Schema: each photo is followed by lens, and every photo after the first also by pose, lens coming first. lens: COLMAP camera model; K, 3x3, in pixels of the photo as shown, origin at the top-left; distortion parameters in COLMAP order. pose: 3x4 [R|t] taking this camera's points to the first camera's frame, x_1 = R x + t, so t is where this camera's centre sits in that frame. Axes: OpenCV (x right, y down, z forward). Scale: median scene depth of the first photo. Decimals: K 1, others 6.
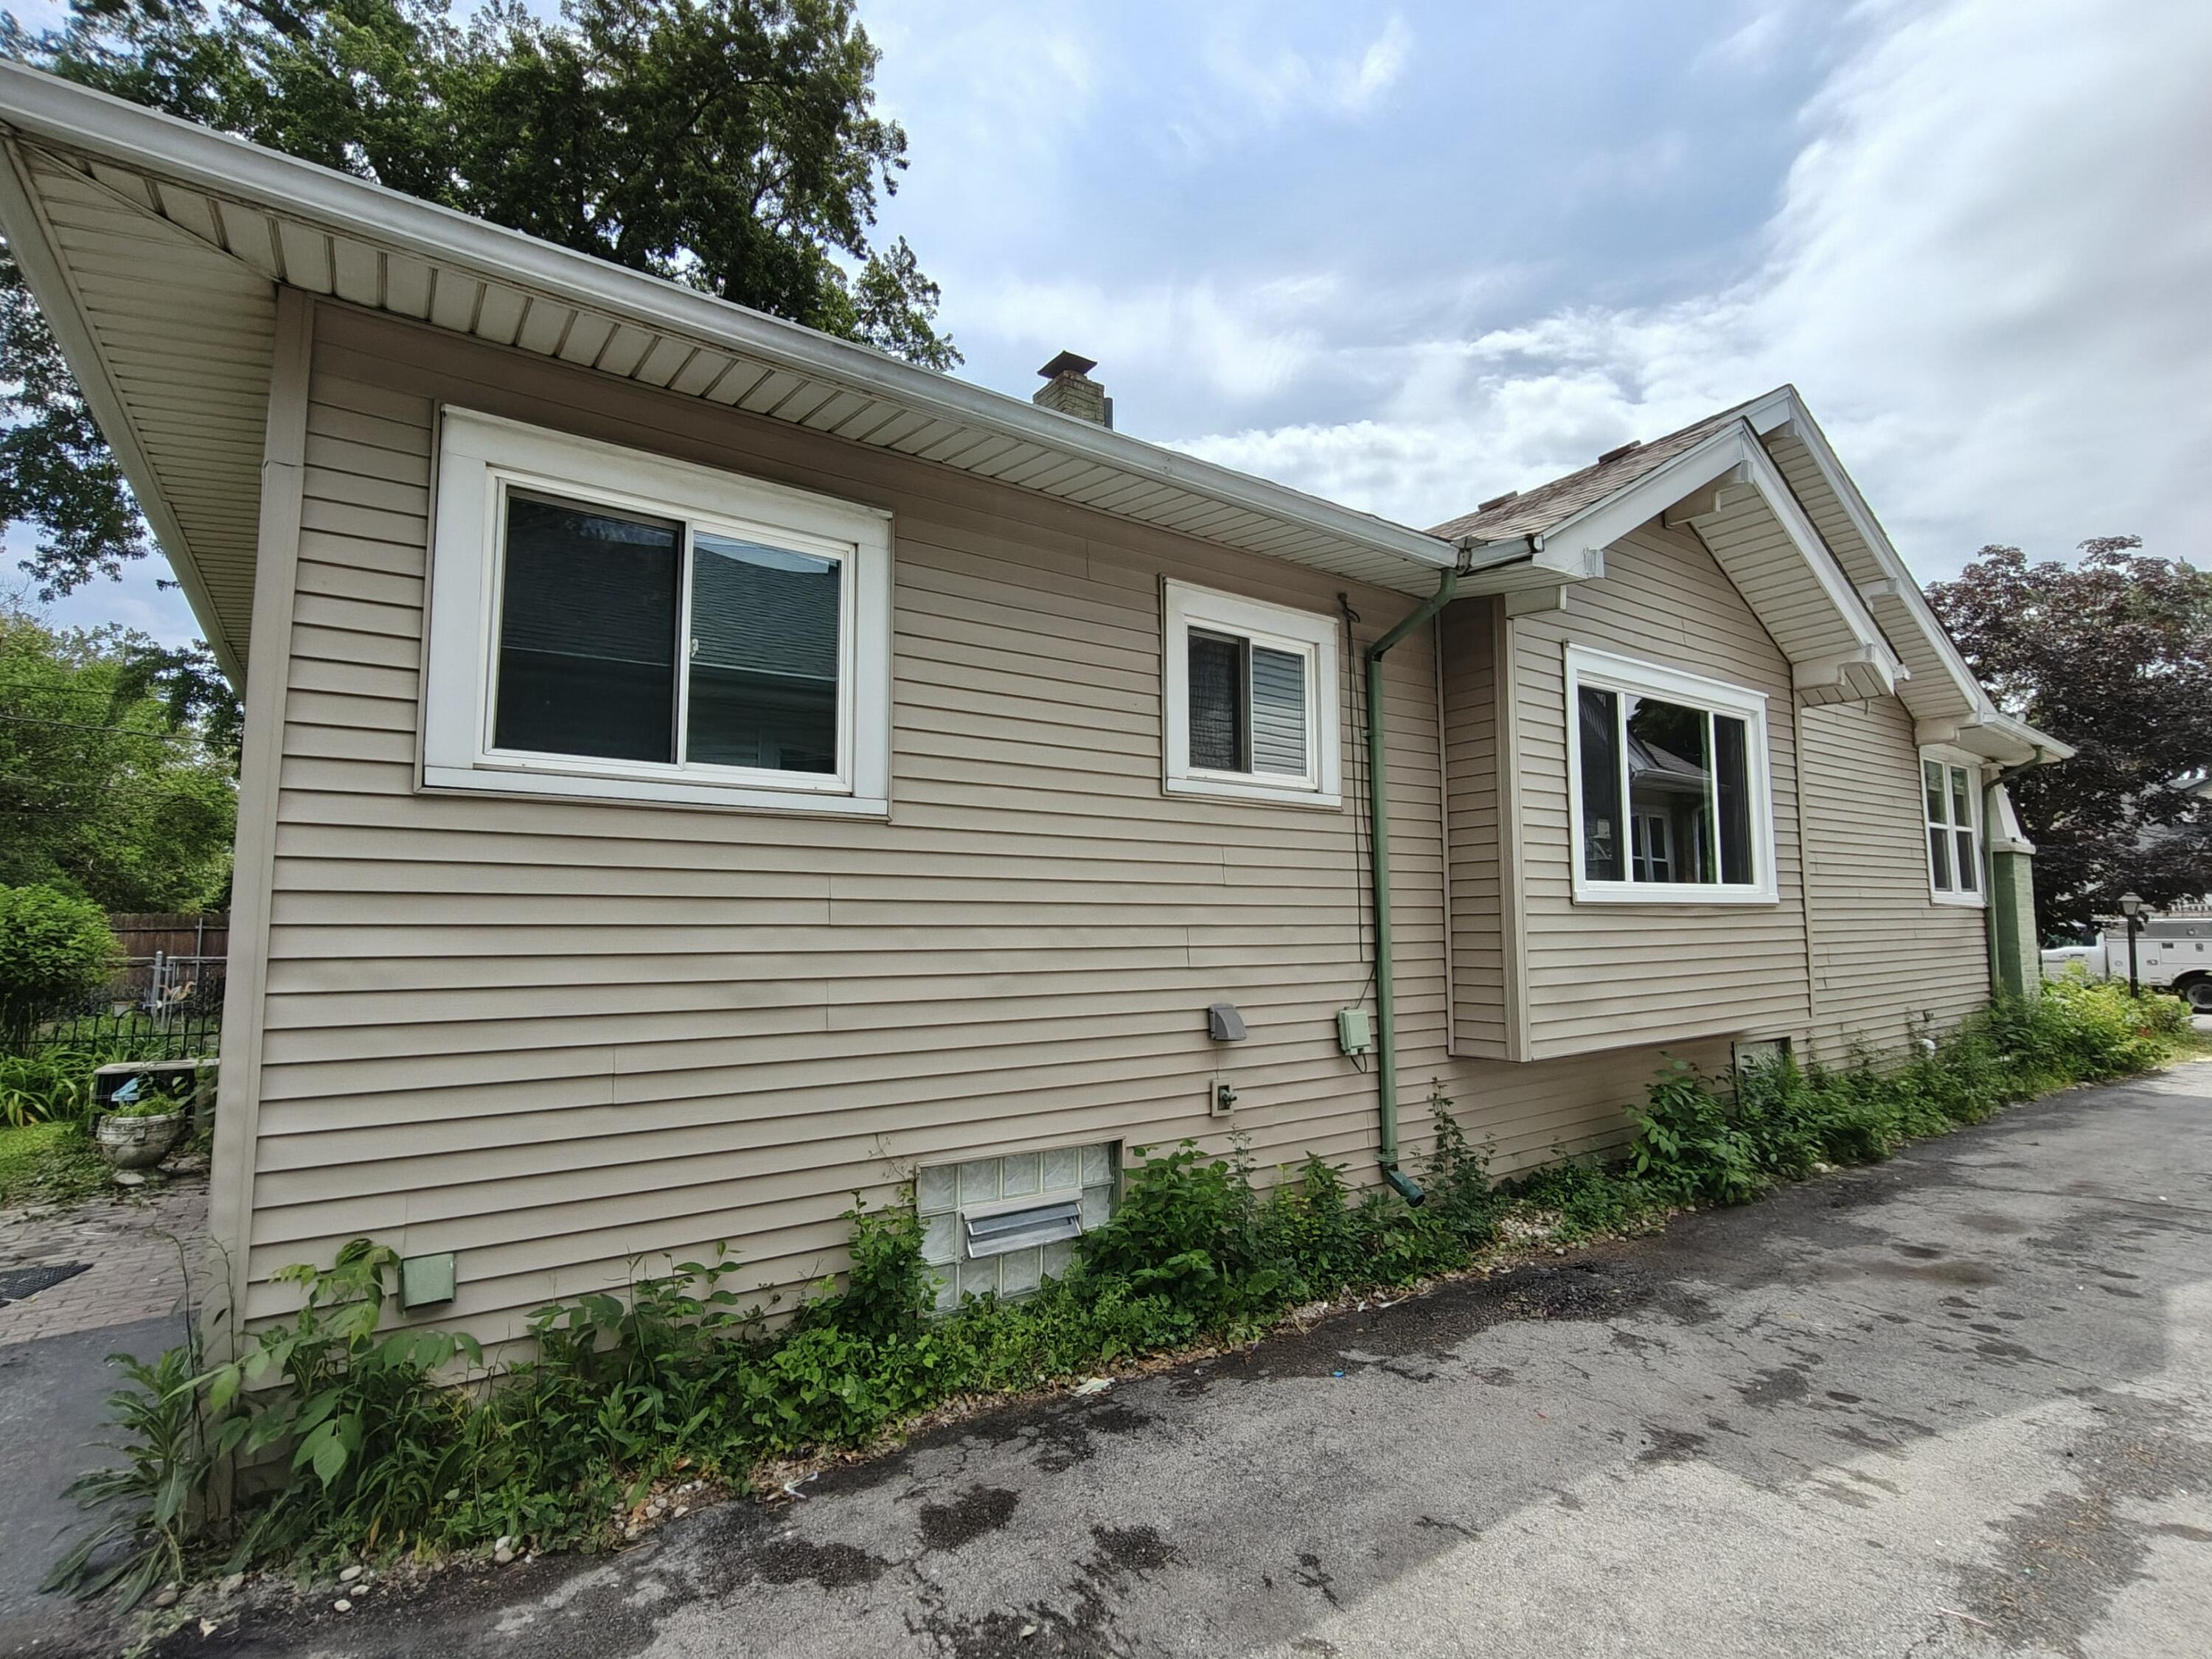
lens RADIAL K [[1048.1, 0, 1100.4], [0, 1048.1, 829.0], [0, 0, 1]] dist [-0.001127, 0.003060]
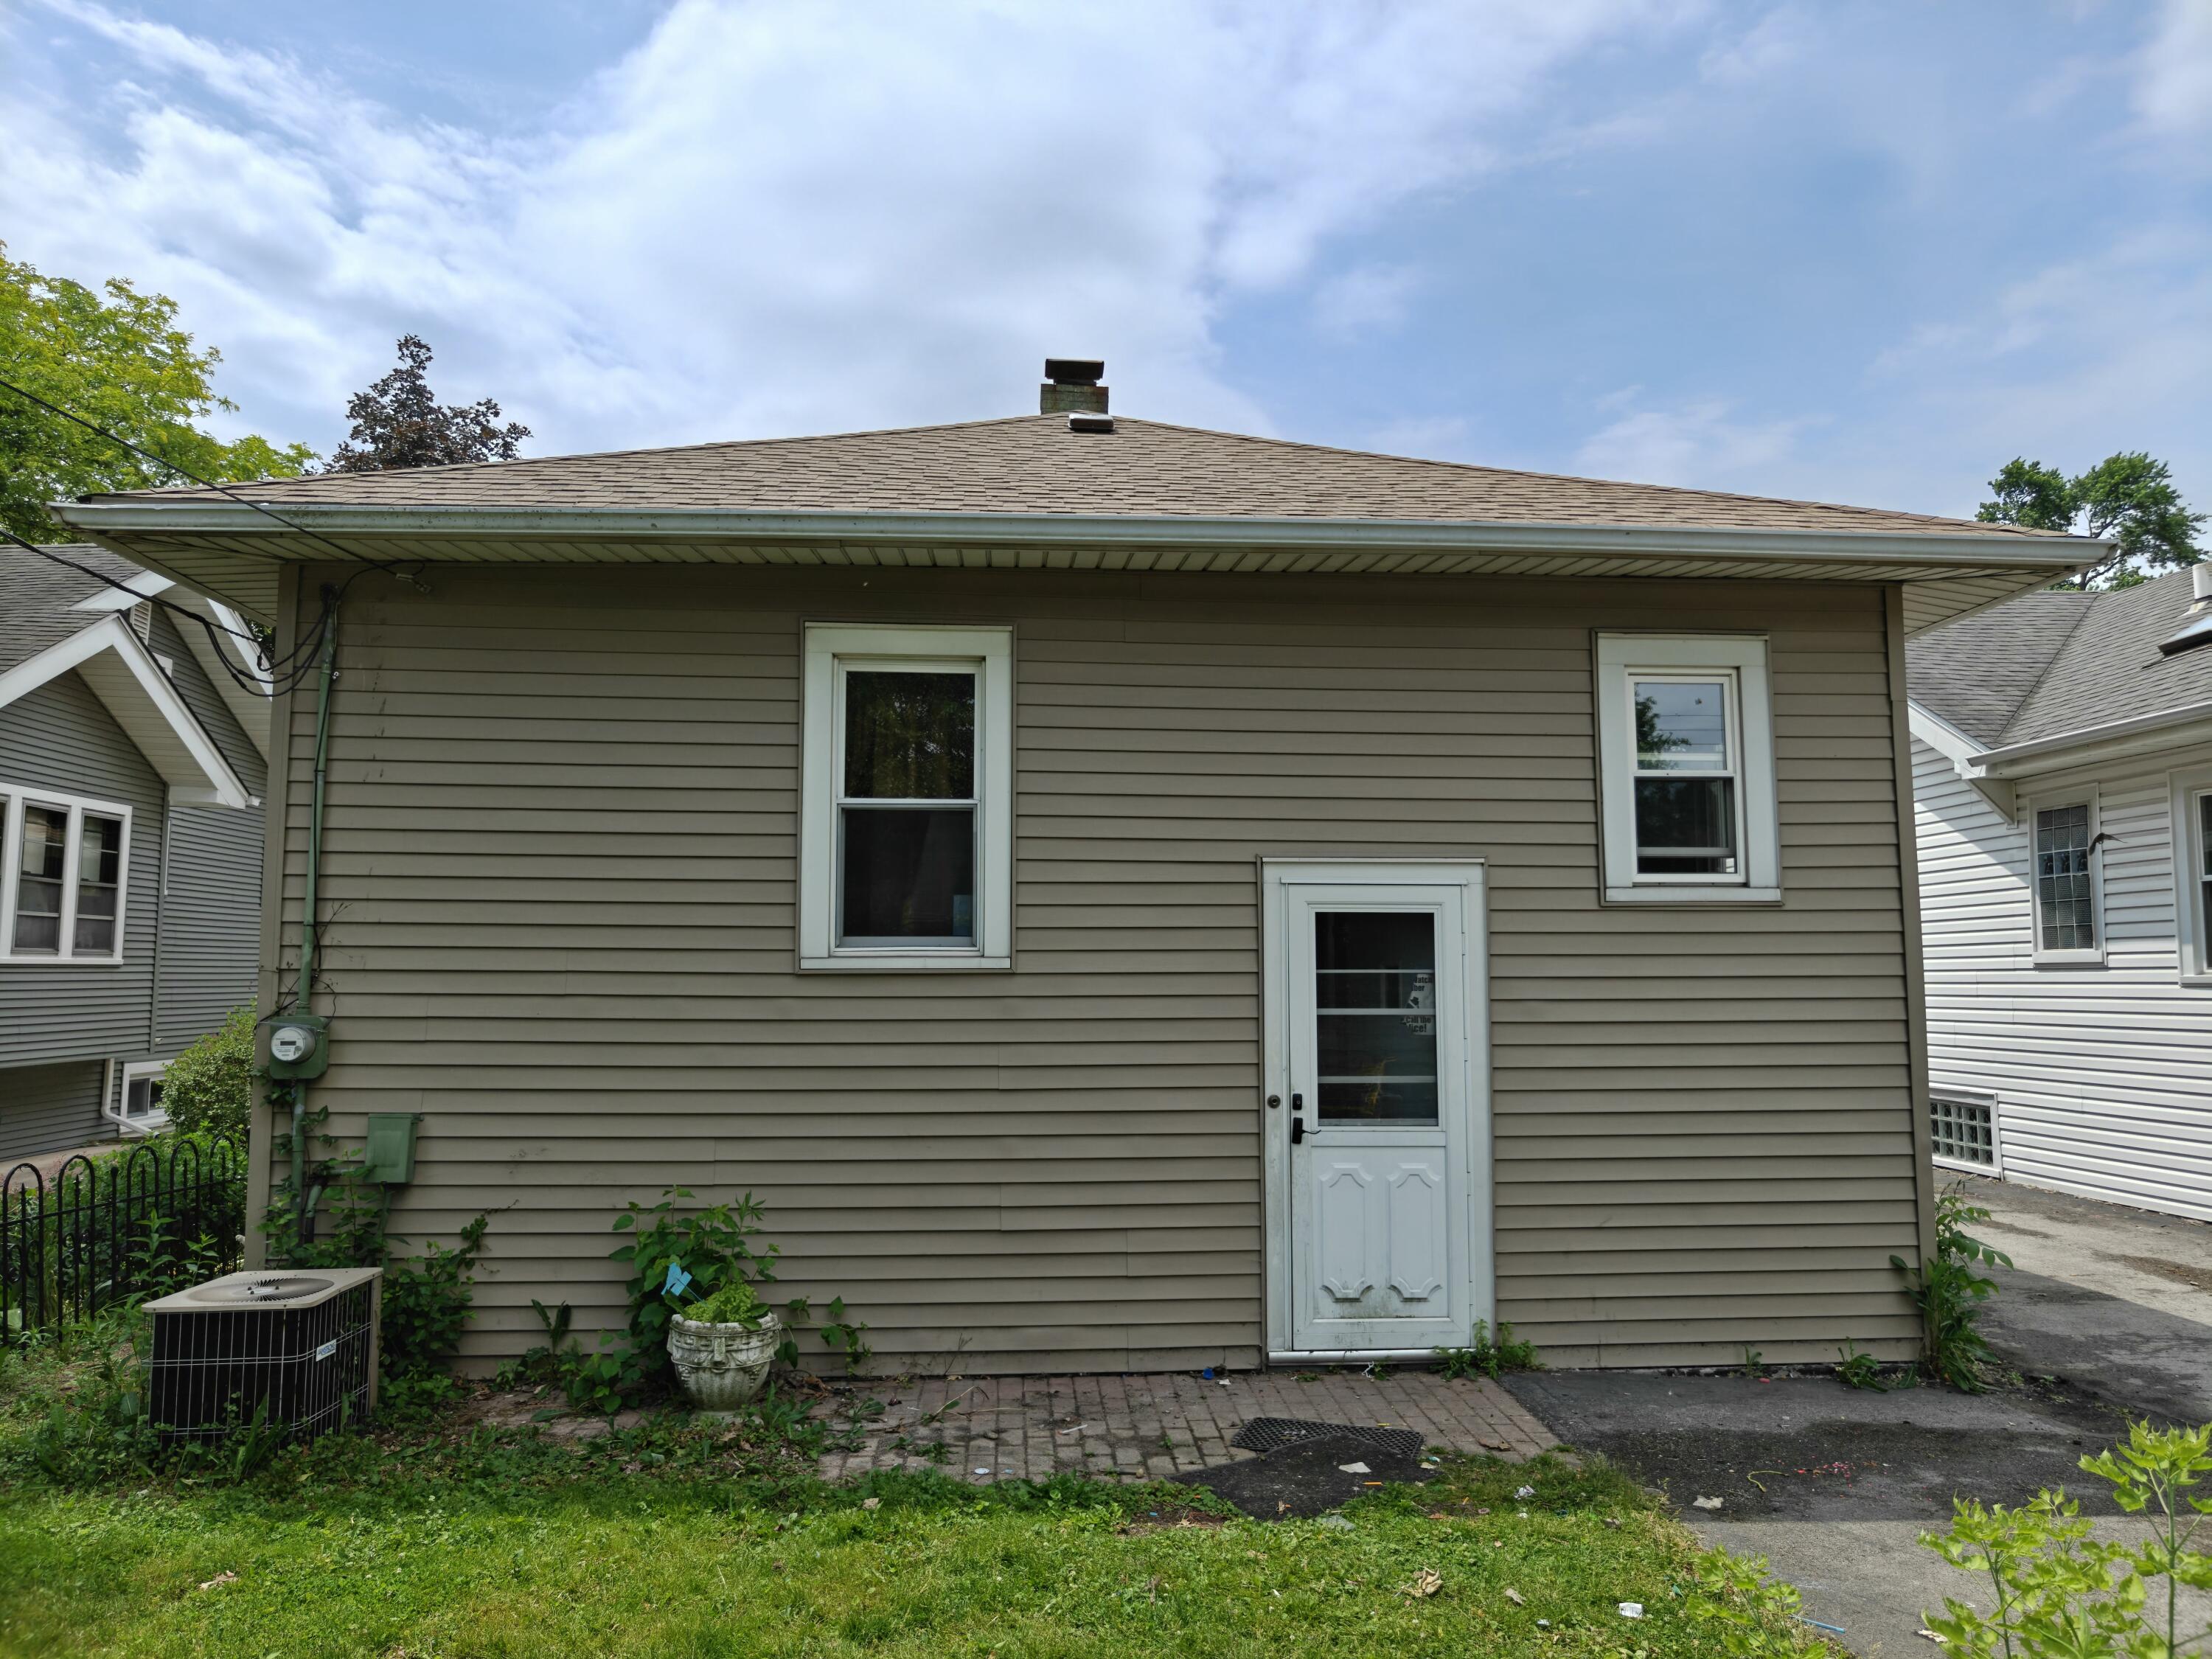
lens RADIAL K [[1540.4, 0, 1111.6], [0, 1540.4, 830.3], [0, 0, 1]] dist [0.028094, -0.009356]
pose [[0.515869, 0.085120, 0.852428, -1.144458], [-0.080379, 0.995471, -0.050761, 0.019775], [-0.852888, -0.042331, 0.520374, 0.280404]]
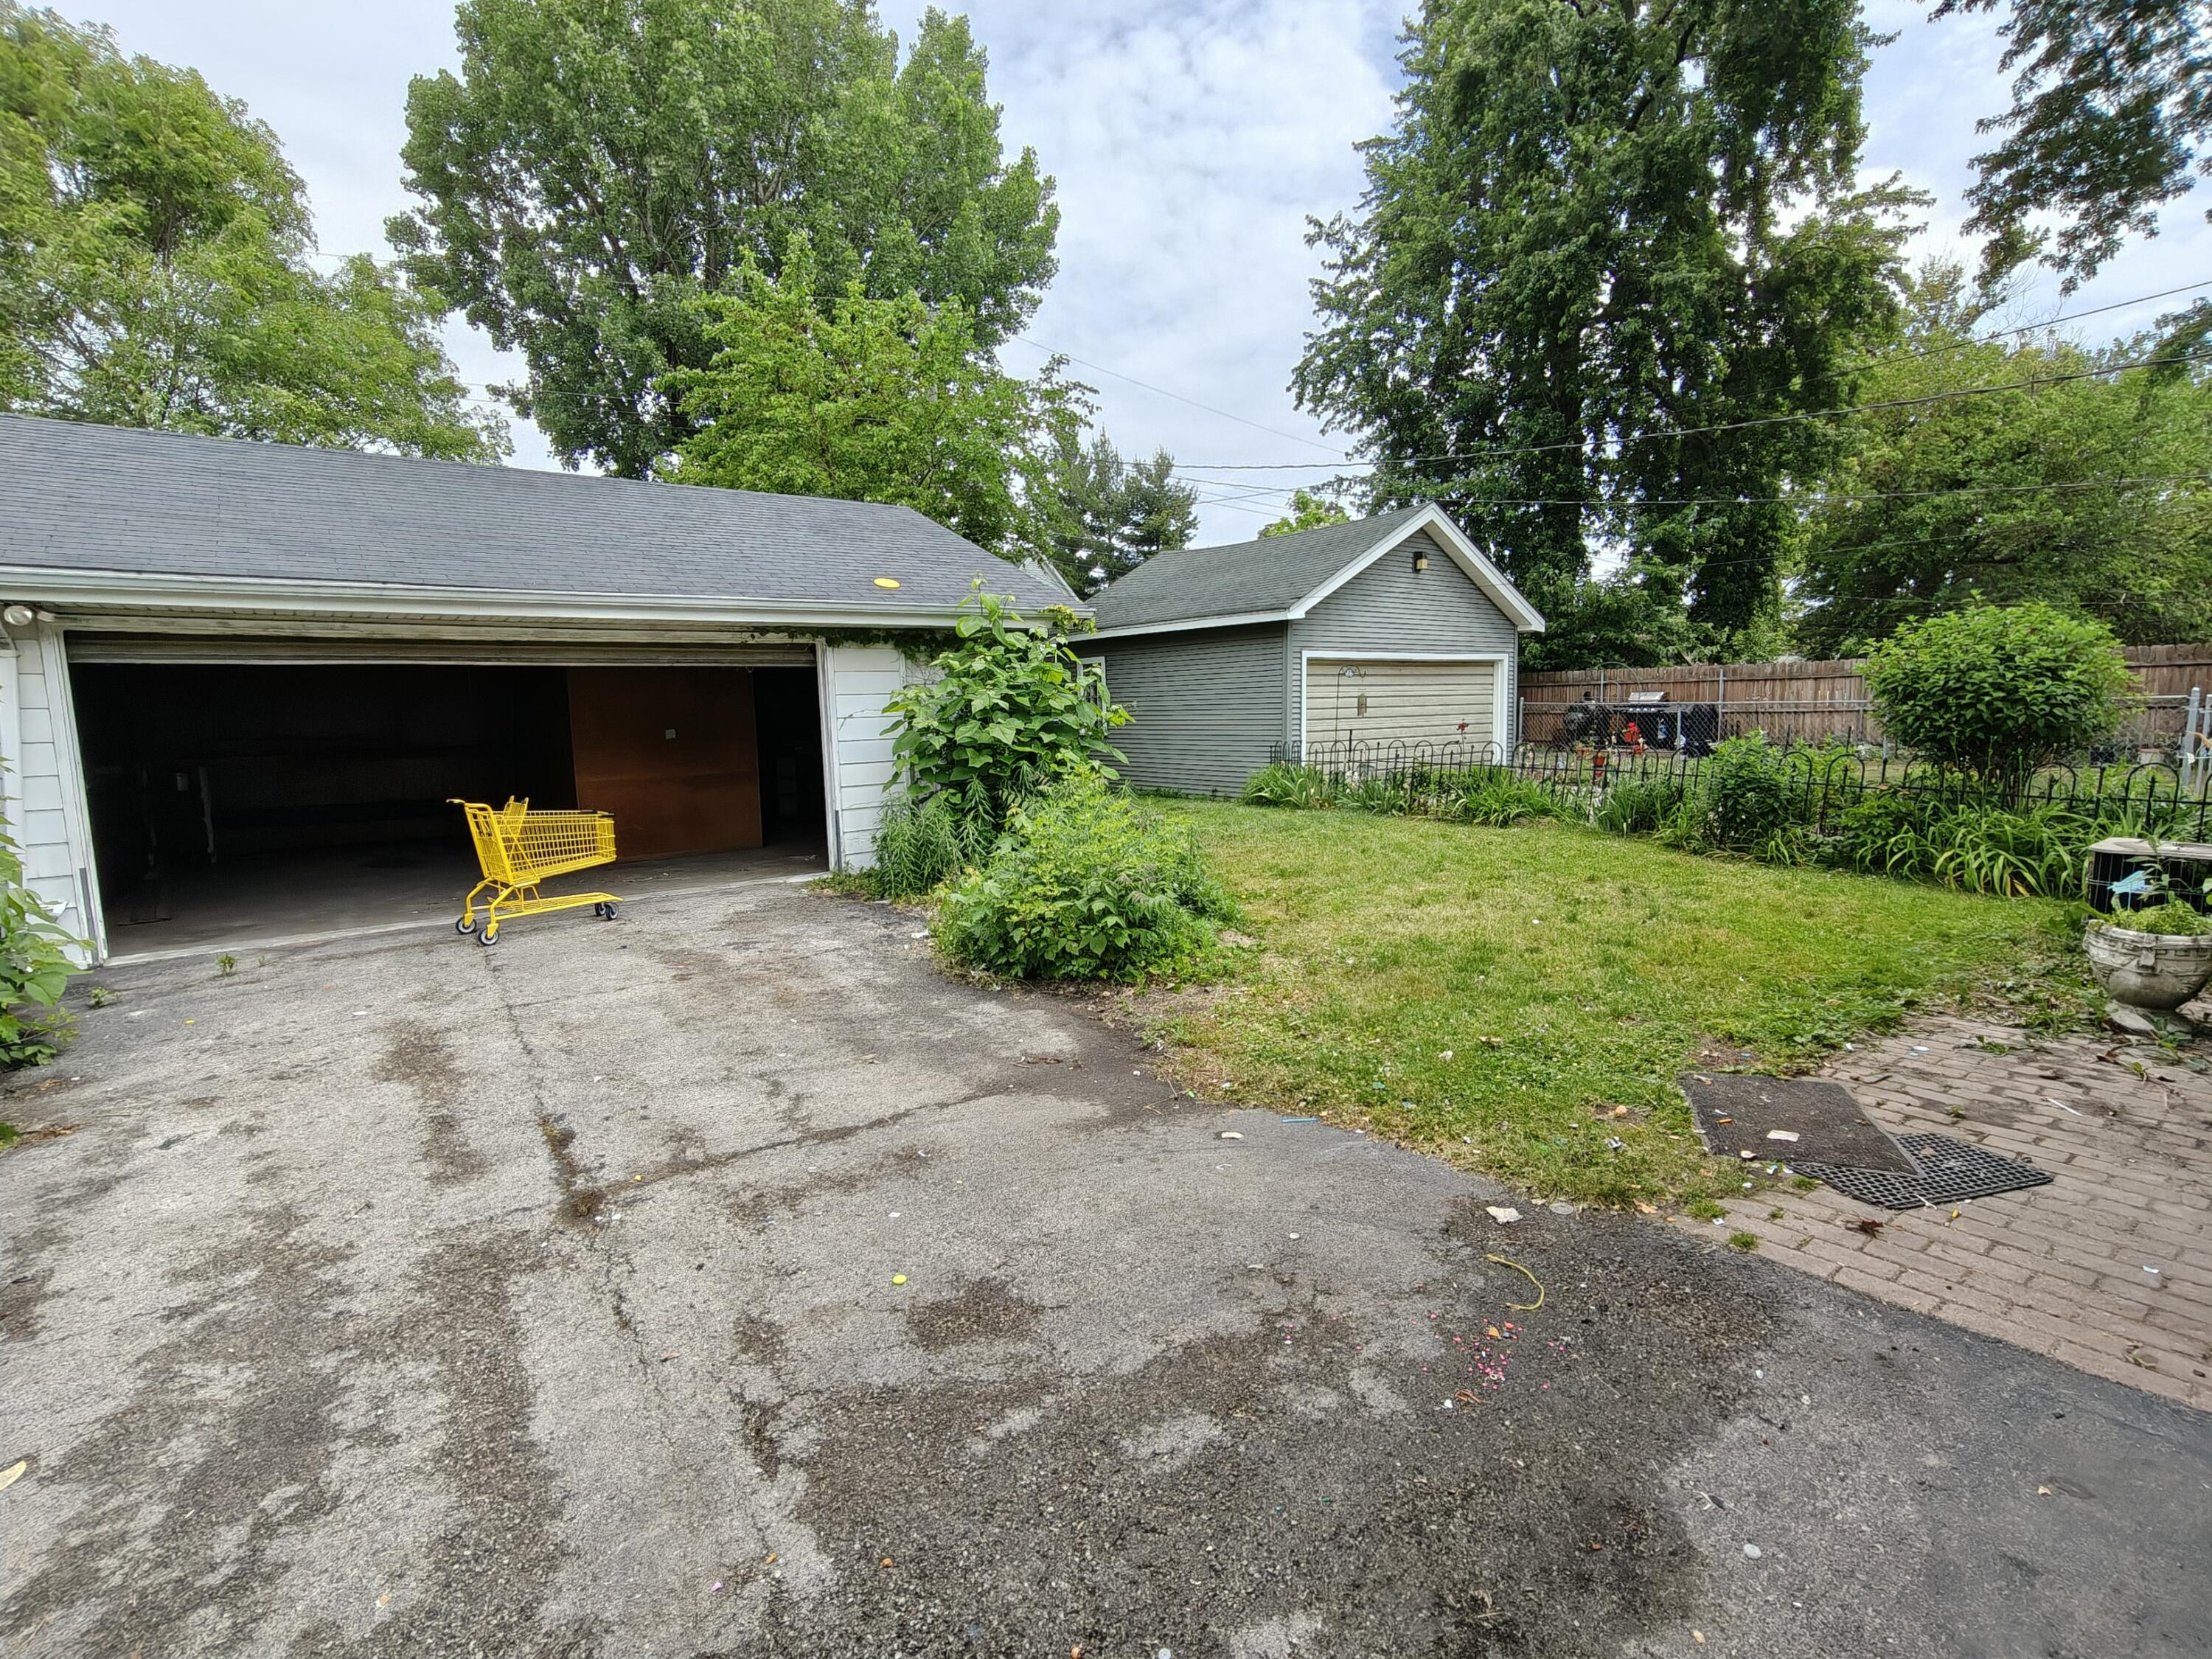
lens RADIAL K [[1048.1, 0, 1101.3], [0, 1048.1, 831.7], [0, 0, 1]] dist [-0.001127, 0.003060]
pose [[0.038160, 0.126277, -0.991261, -0.223784], [0.117775, 0.984501, 0.129950, 0.038264], [0.992307, -0.121705, 0.022697, 0.258704]]
